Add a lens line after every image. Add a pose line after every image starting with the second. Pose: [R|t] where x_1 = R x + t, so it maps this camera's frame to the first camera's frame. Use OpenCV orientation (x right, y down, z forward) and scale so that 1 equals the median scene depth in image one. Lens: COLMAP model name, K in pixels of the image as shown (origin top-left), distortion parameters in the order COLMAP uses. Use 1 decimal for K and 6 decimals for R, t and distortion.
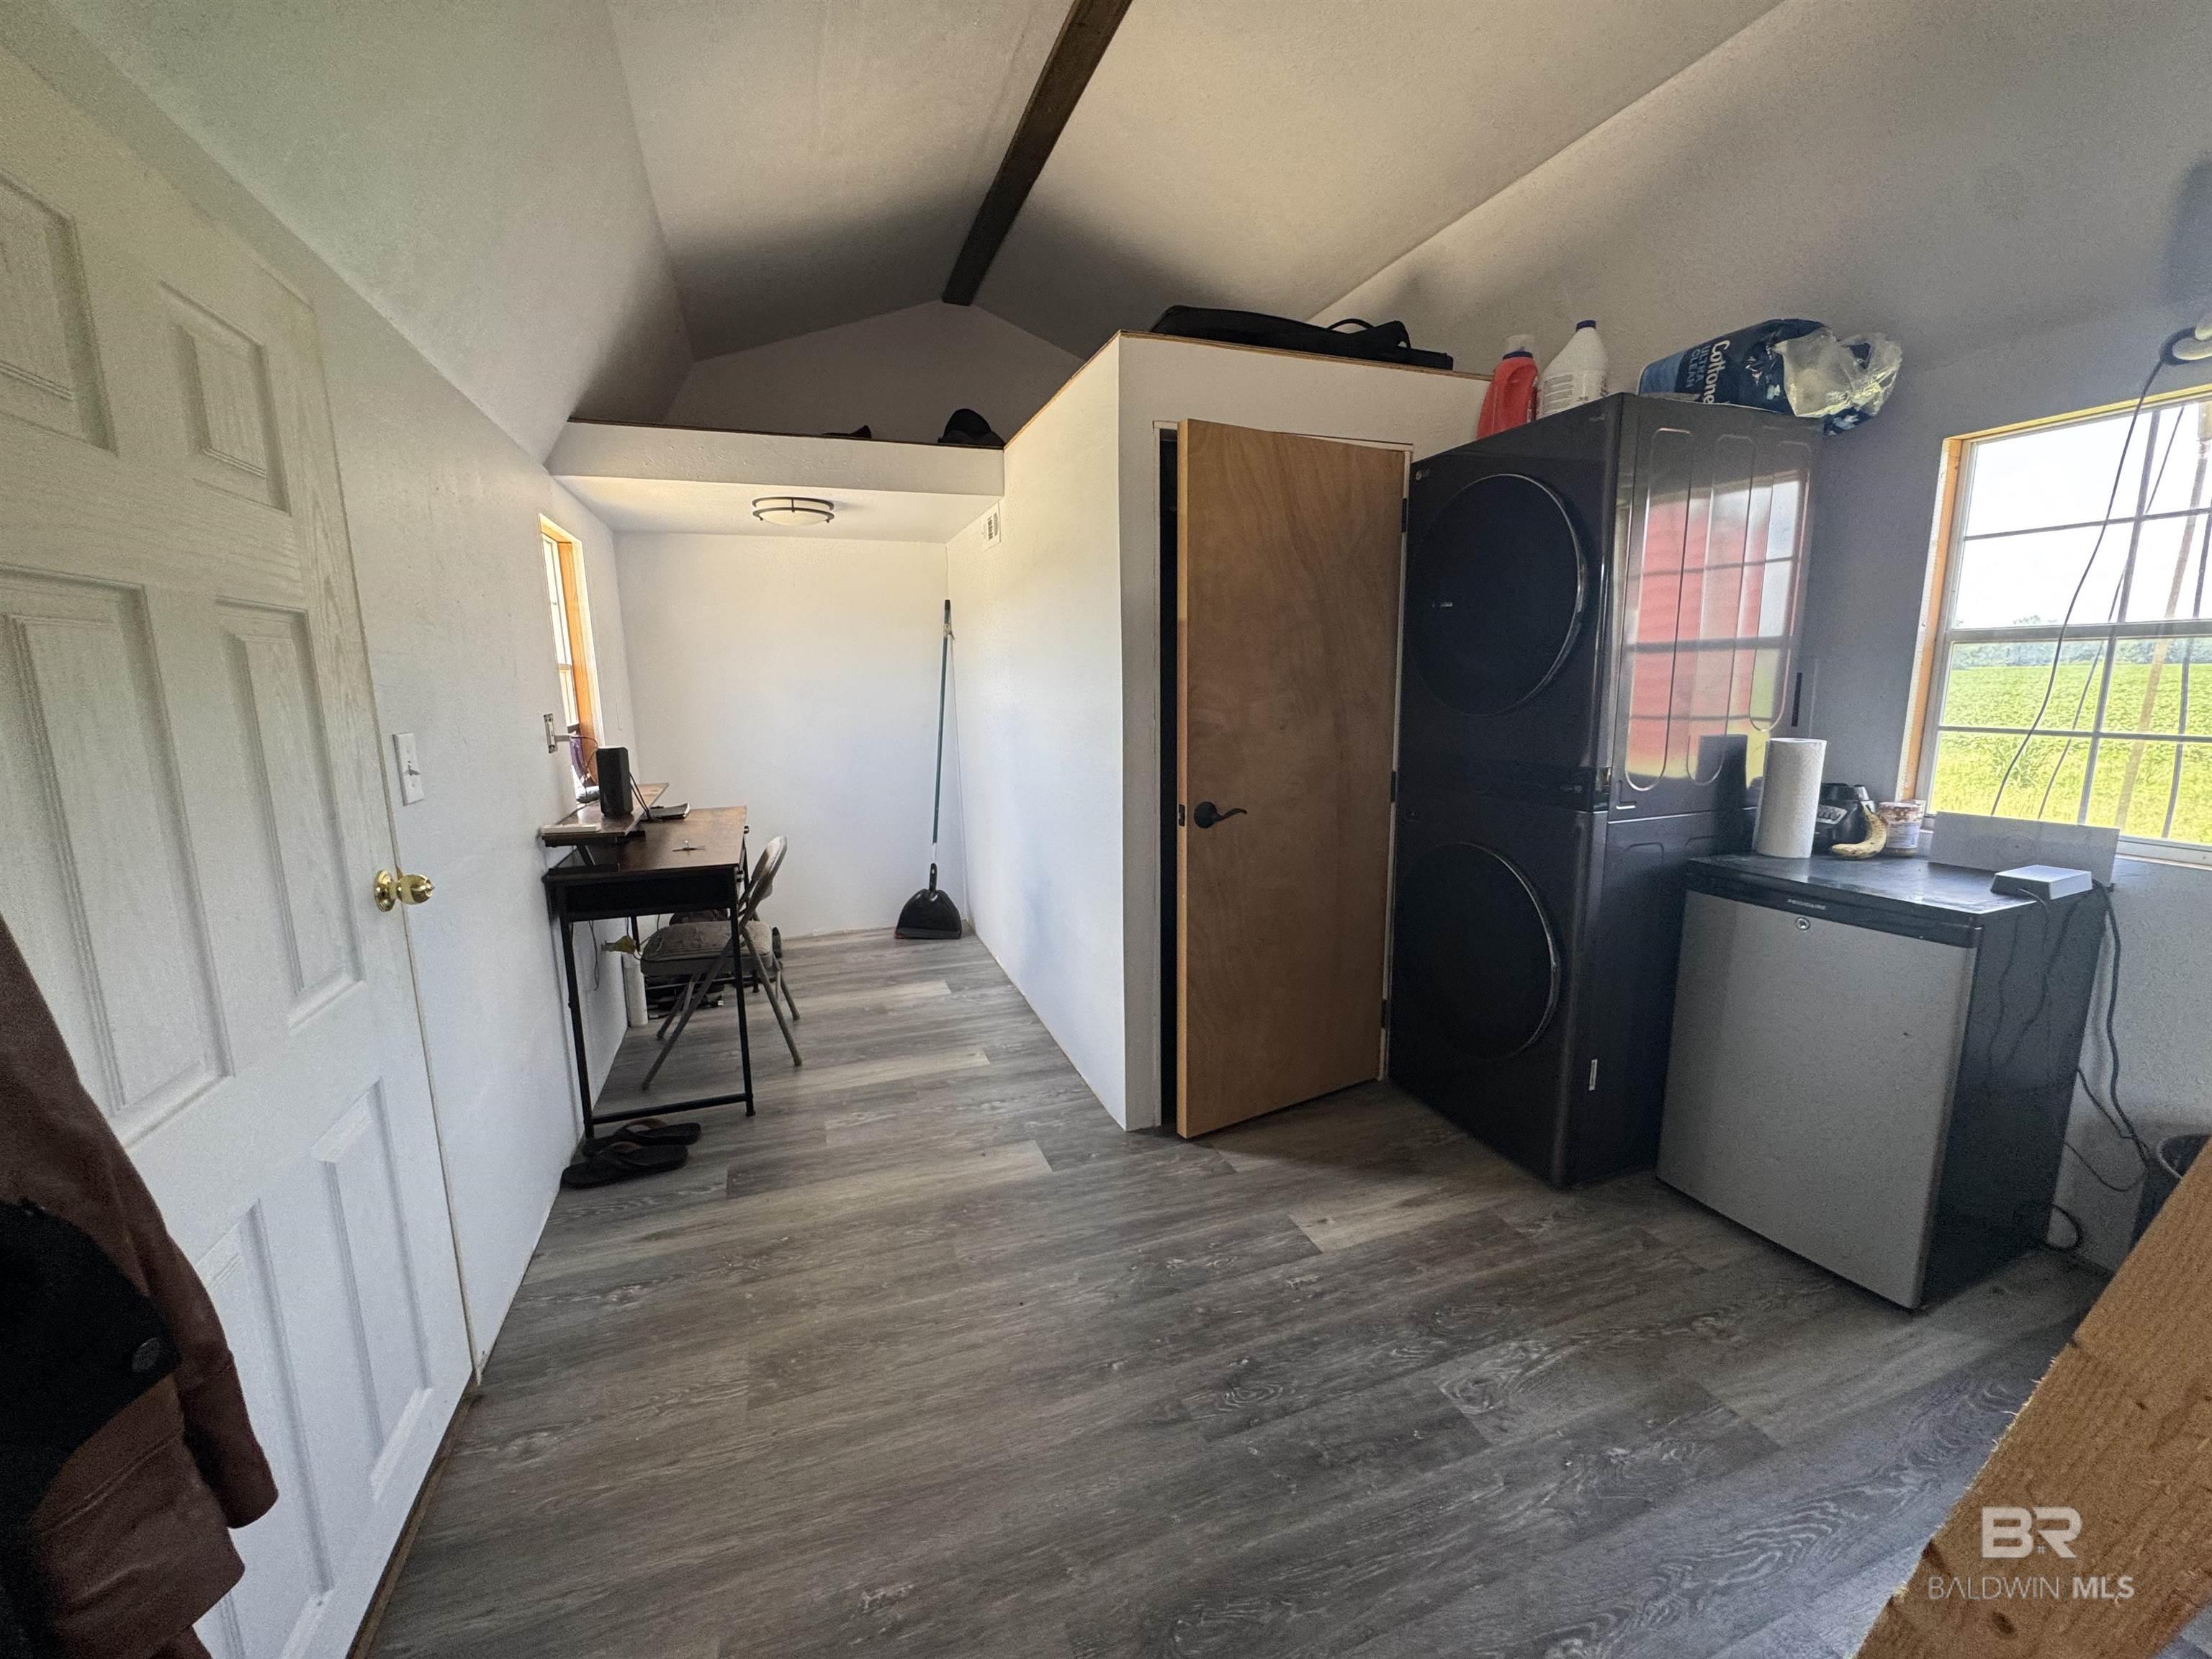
lens RADIAL K [[890.8, 0, 1110.1], [0, 890.8, 836.7], [0, 0, 1]] dist [0.003270, 0.001407]
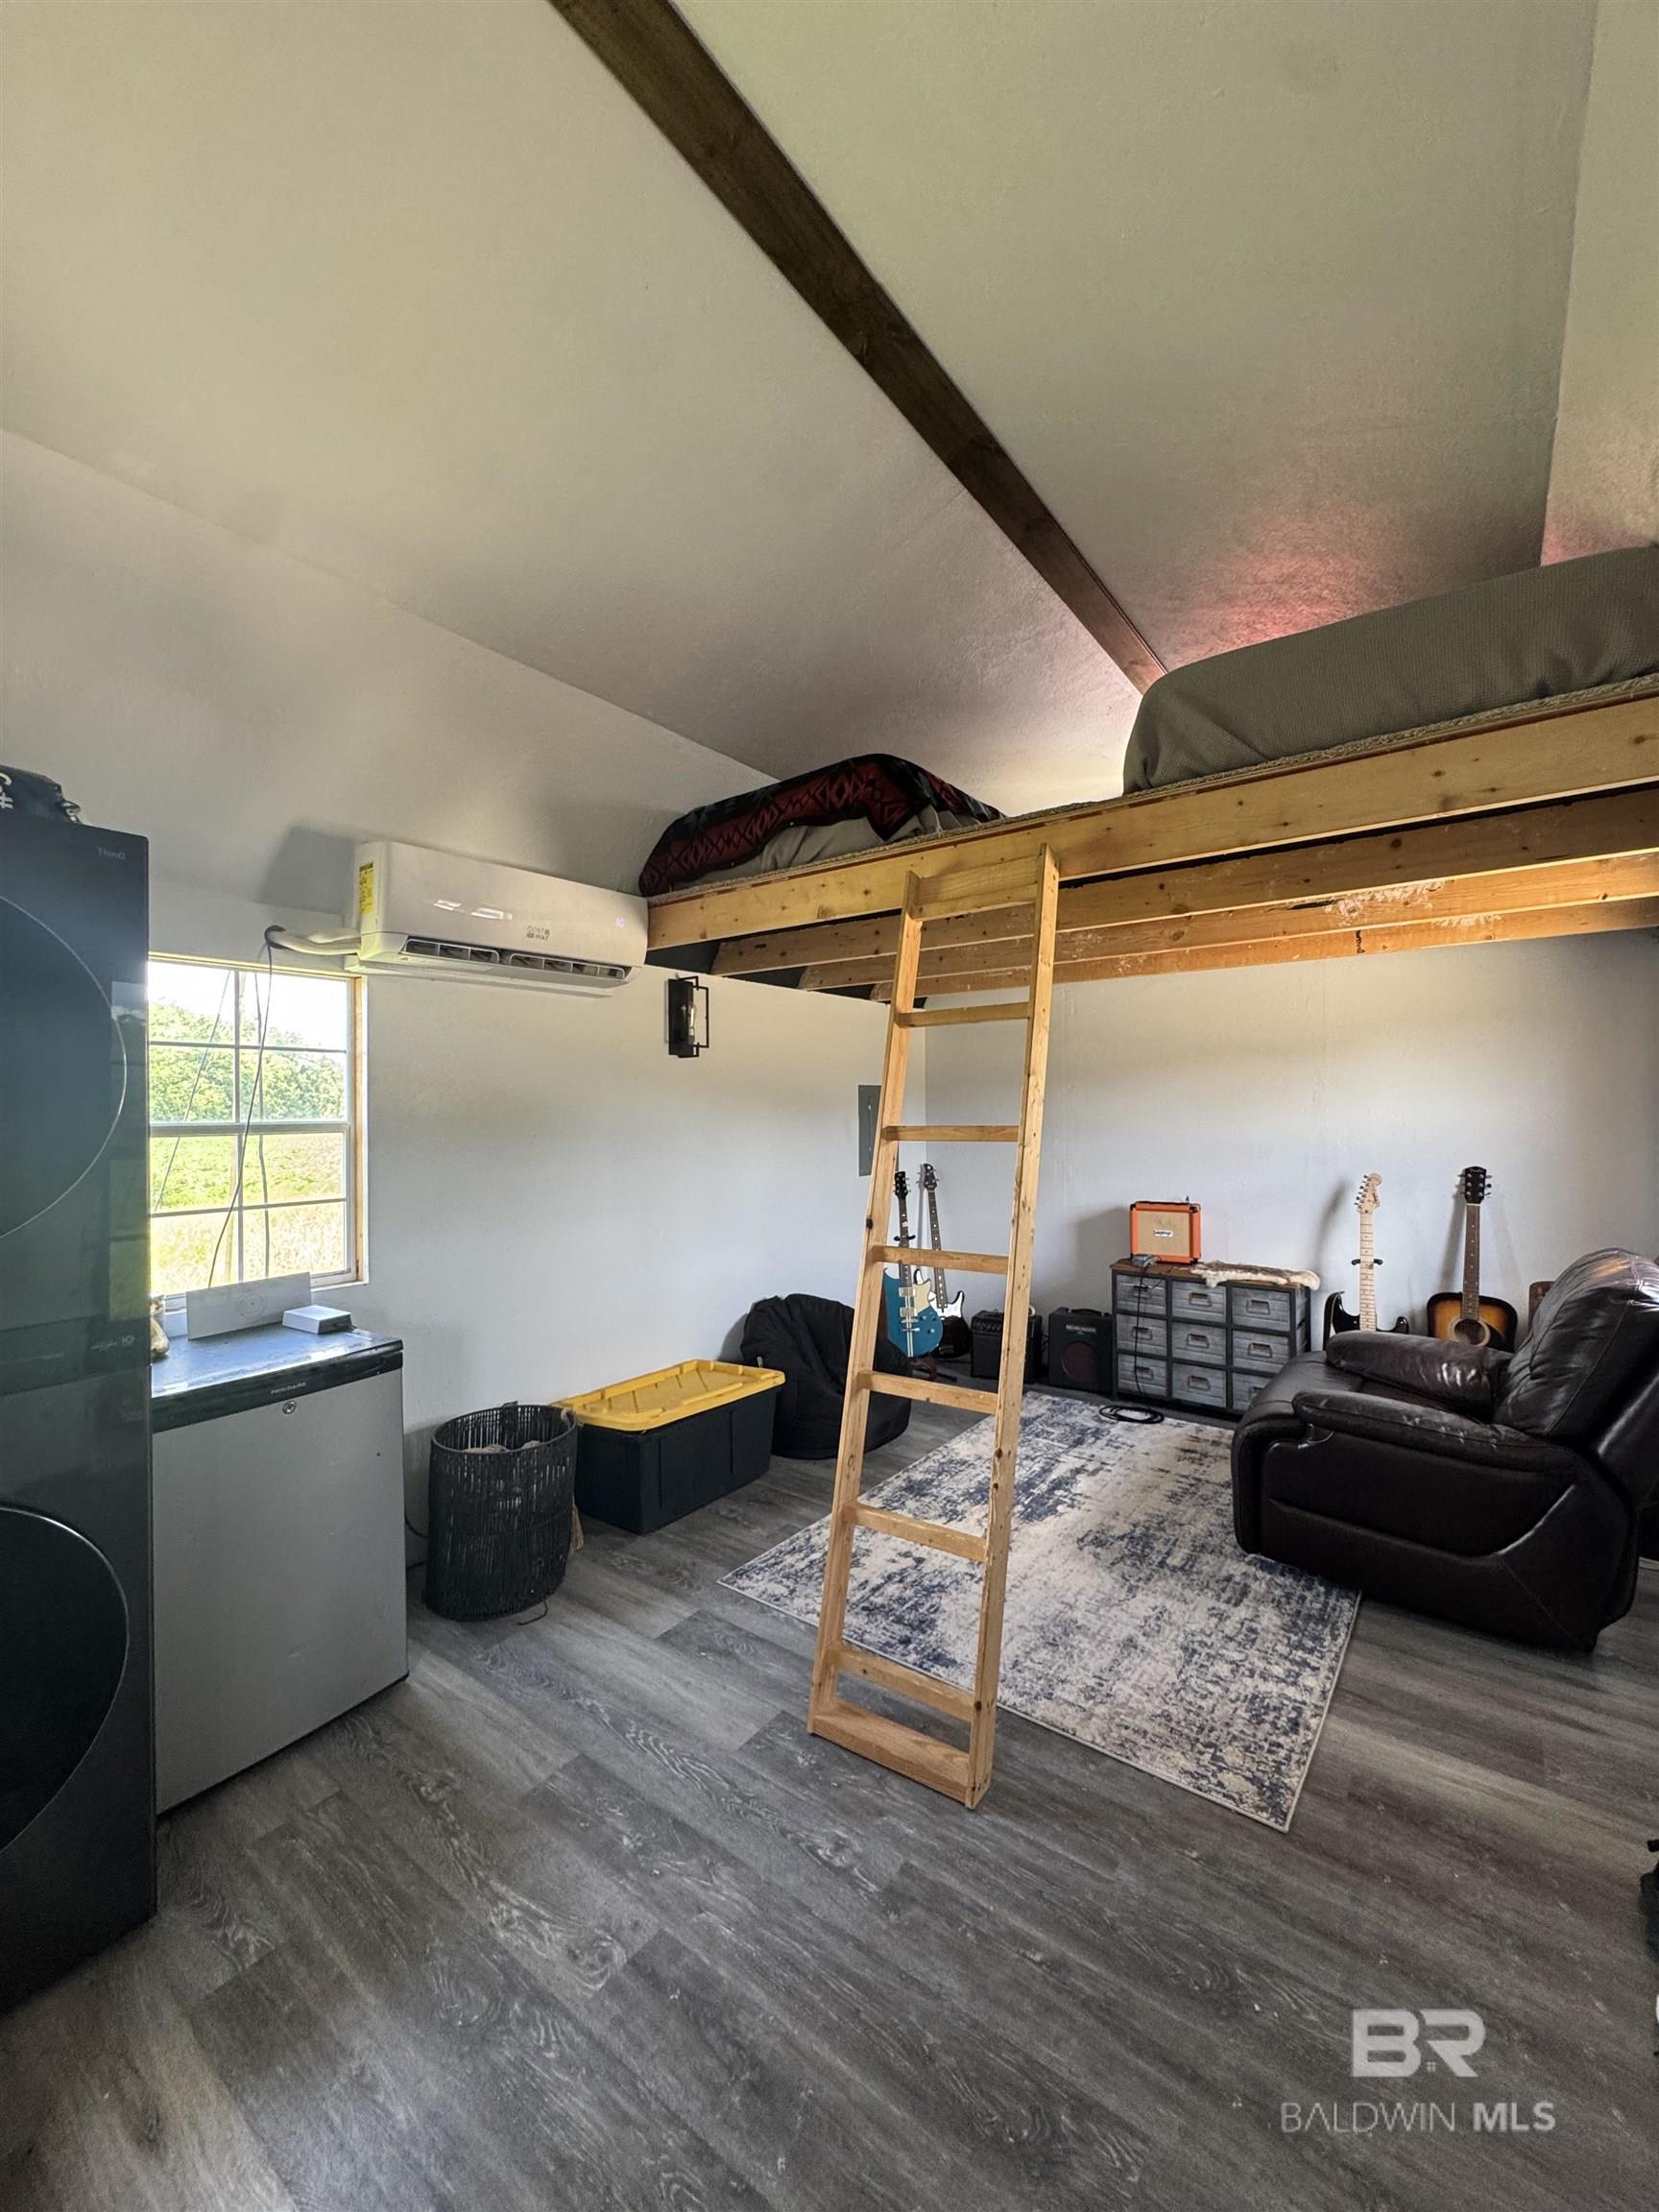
lens RADIAL K [[890.8, 0, 826.2], [0, 890.8, 1094.2], [0, 0, 1]] dist [0.003270, 0.001407]
pose [[-0.542238, 0.039486, 0.839297, -0.522801], [0.162054, 0.985055, 0.058354, -0.256618], [-0.824449, 0.167654, -0.540533, 1.160280]]
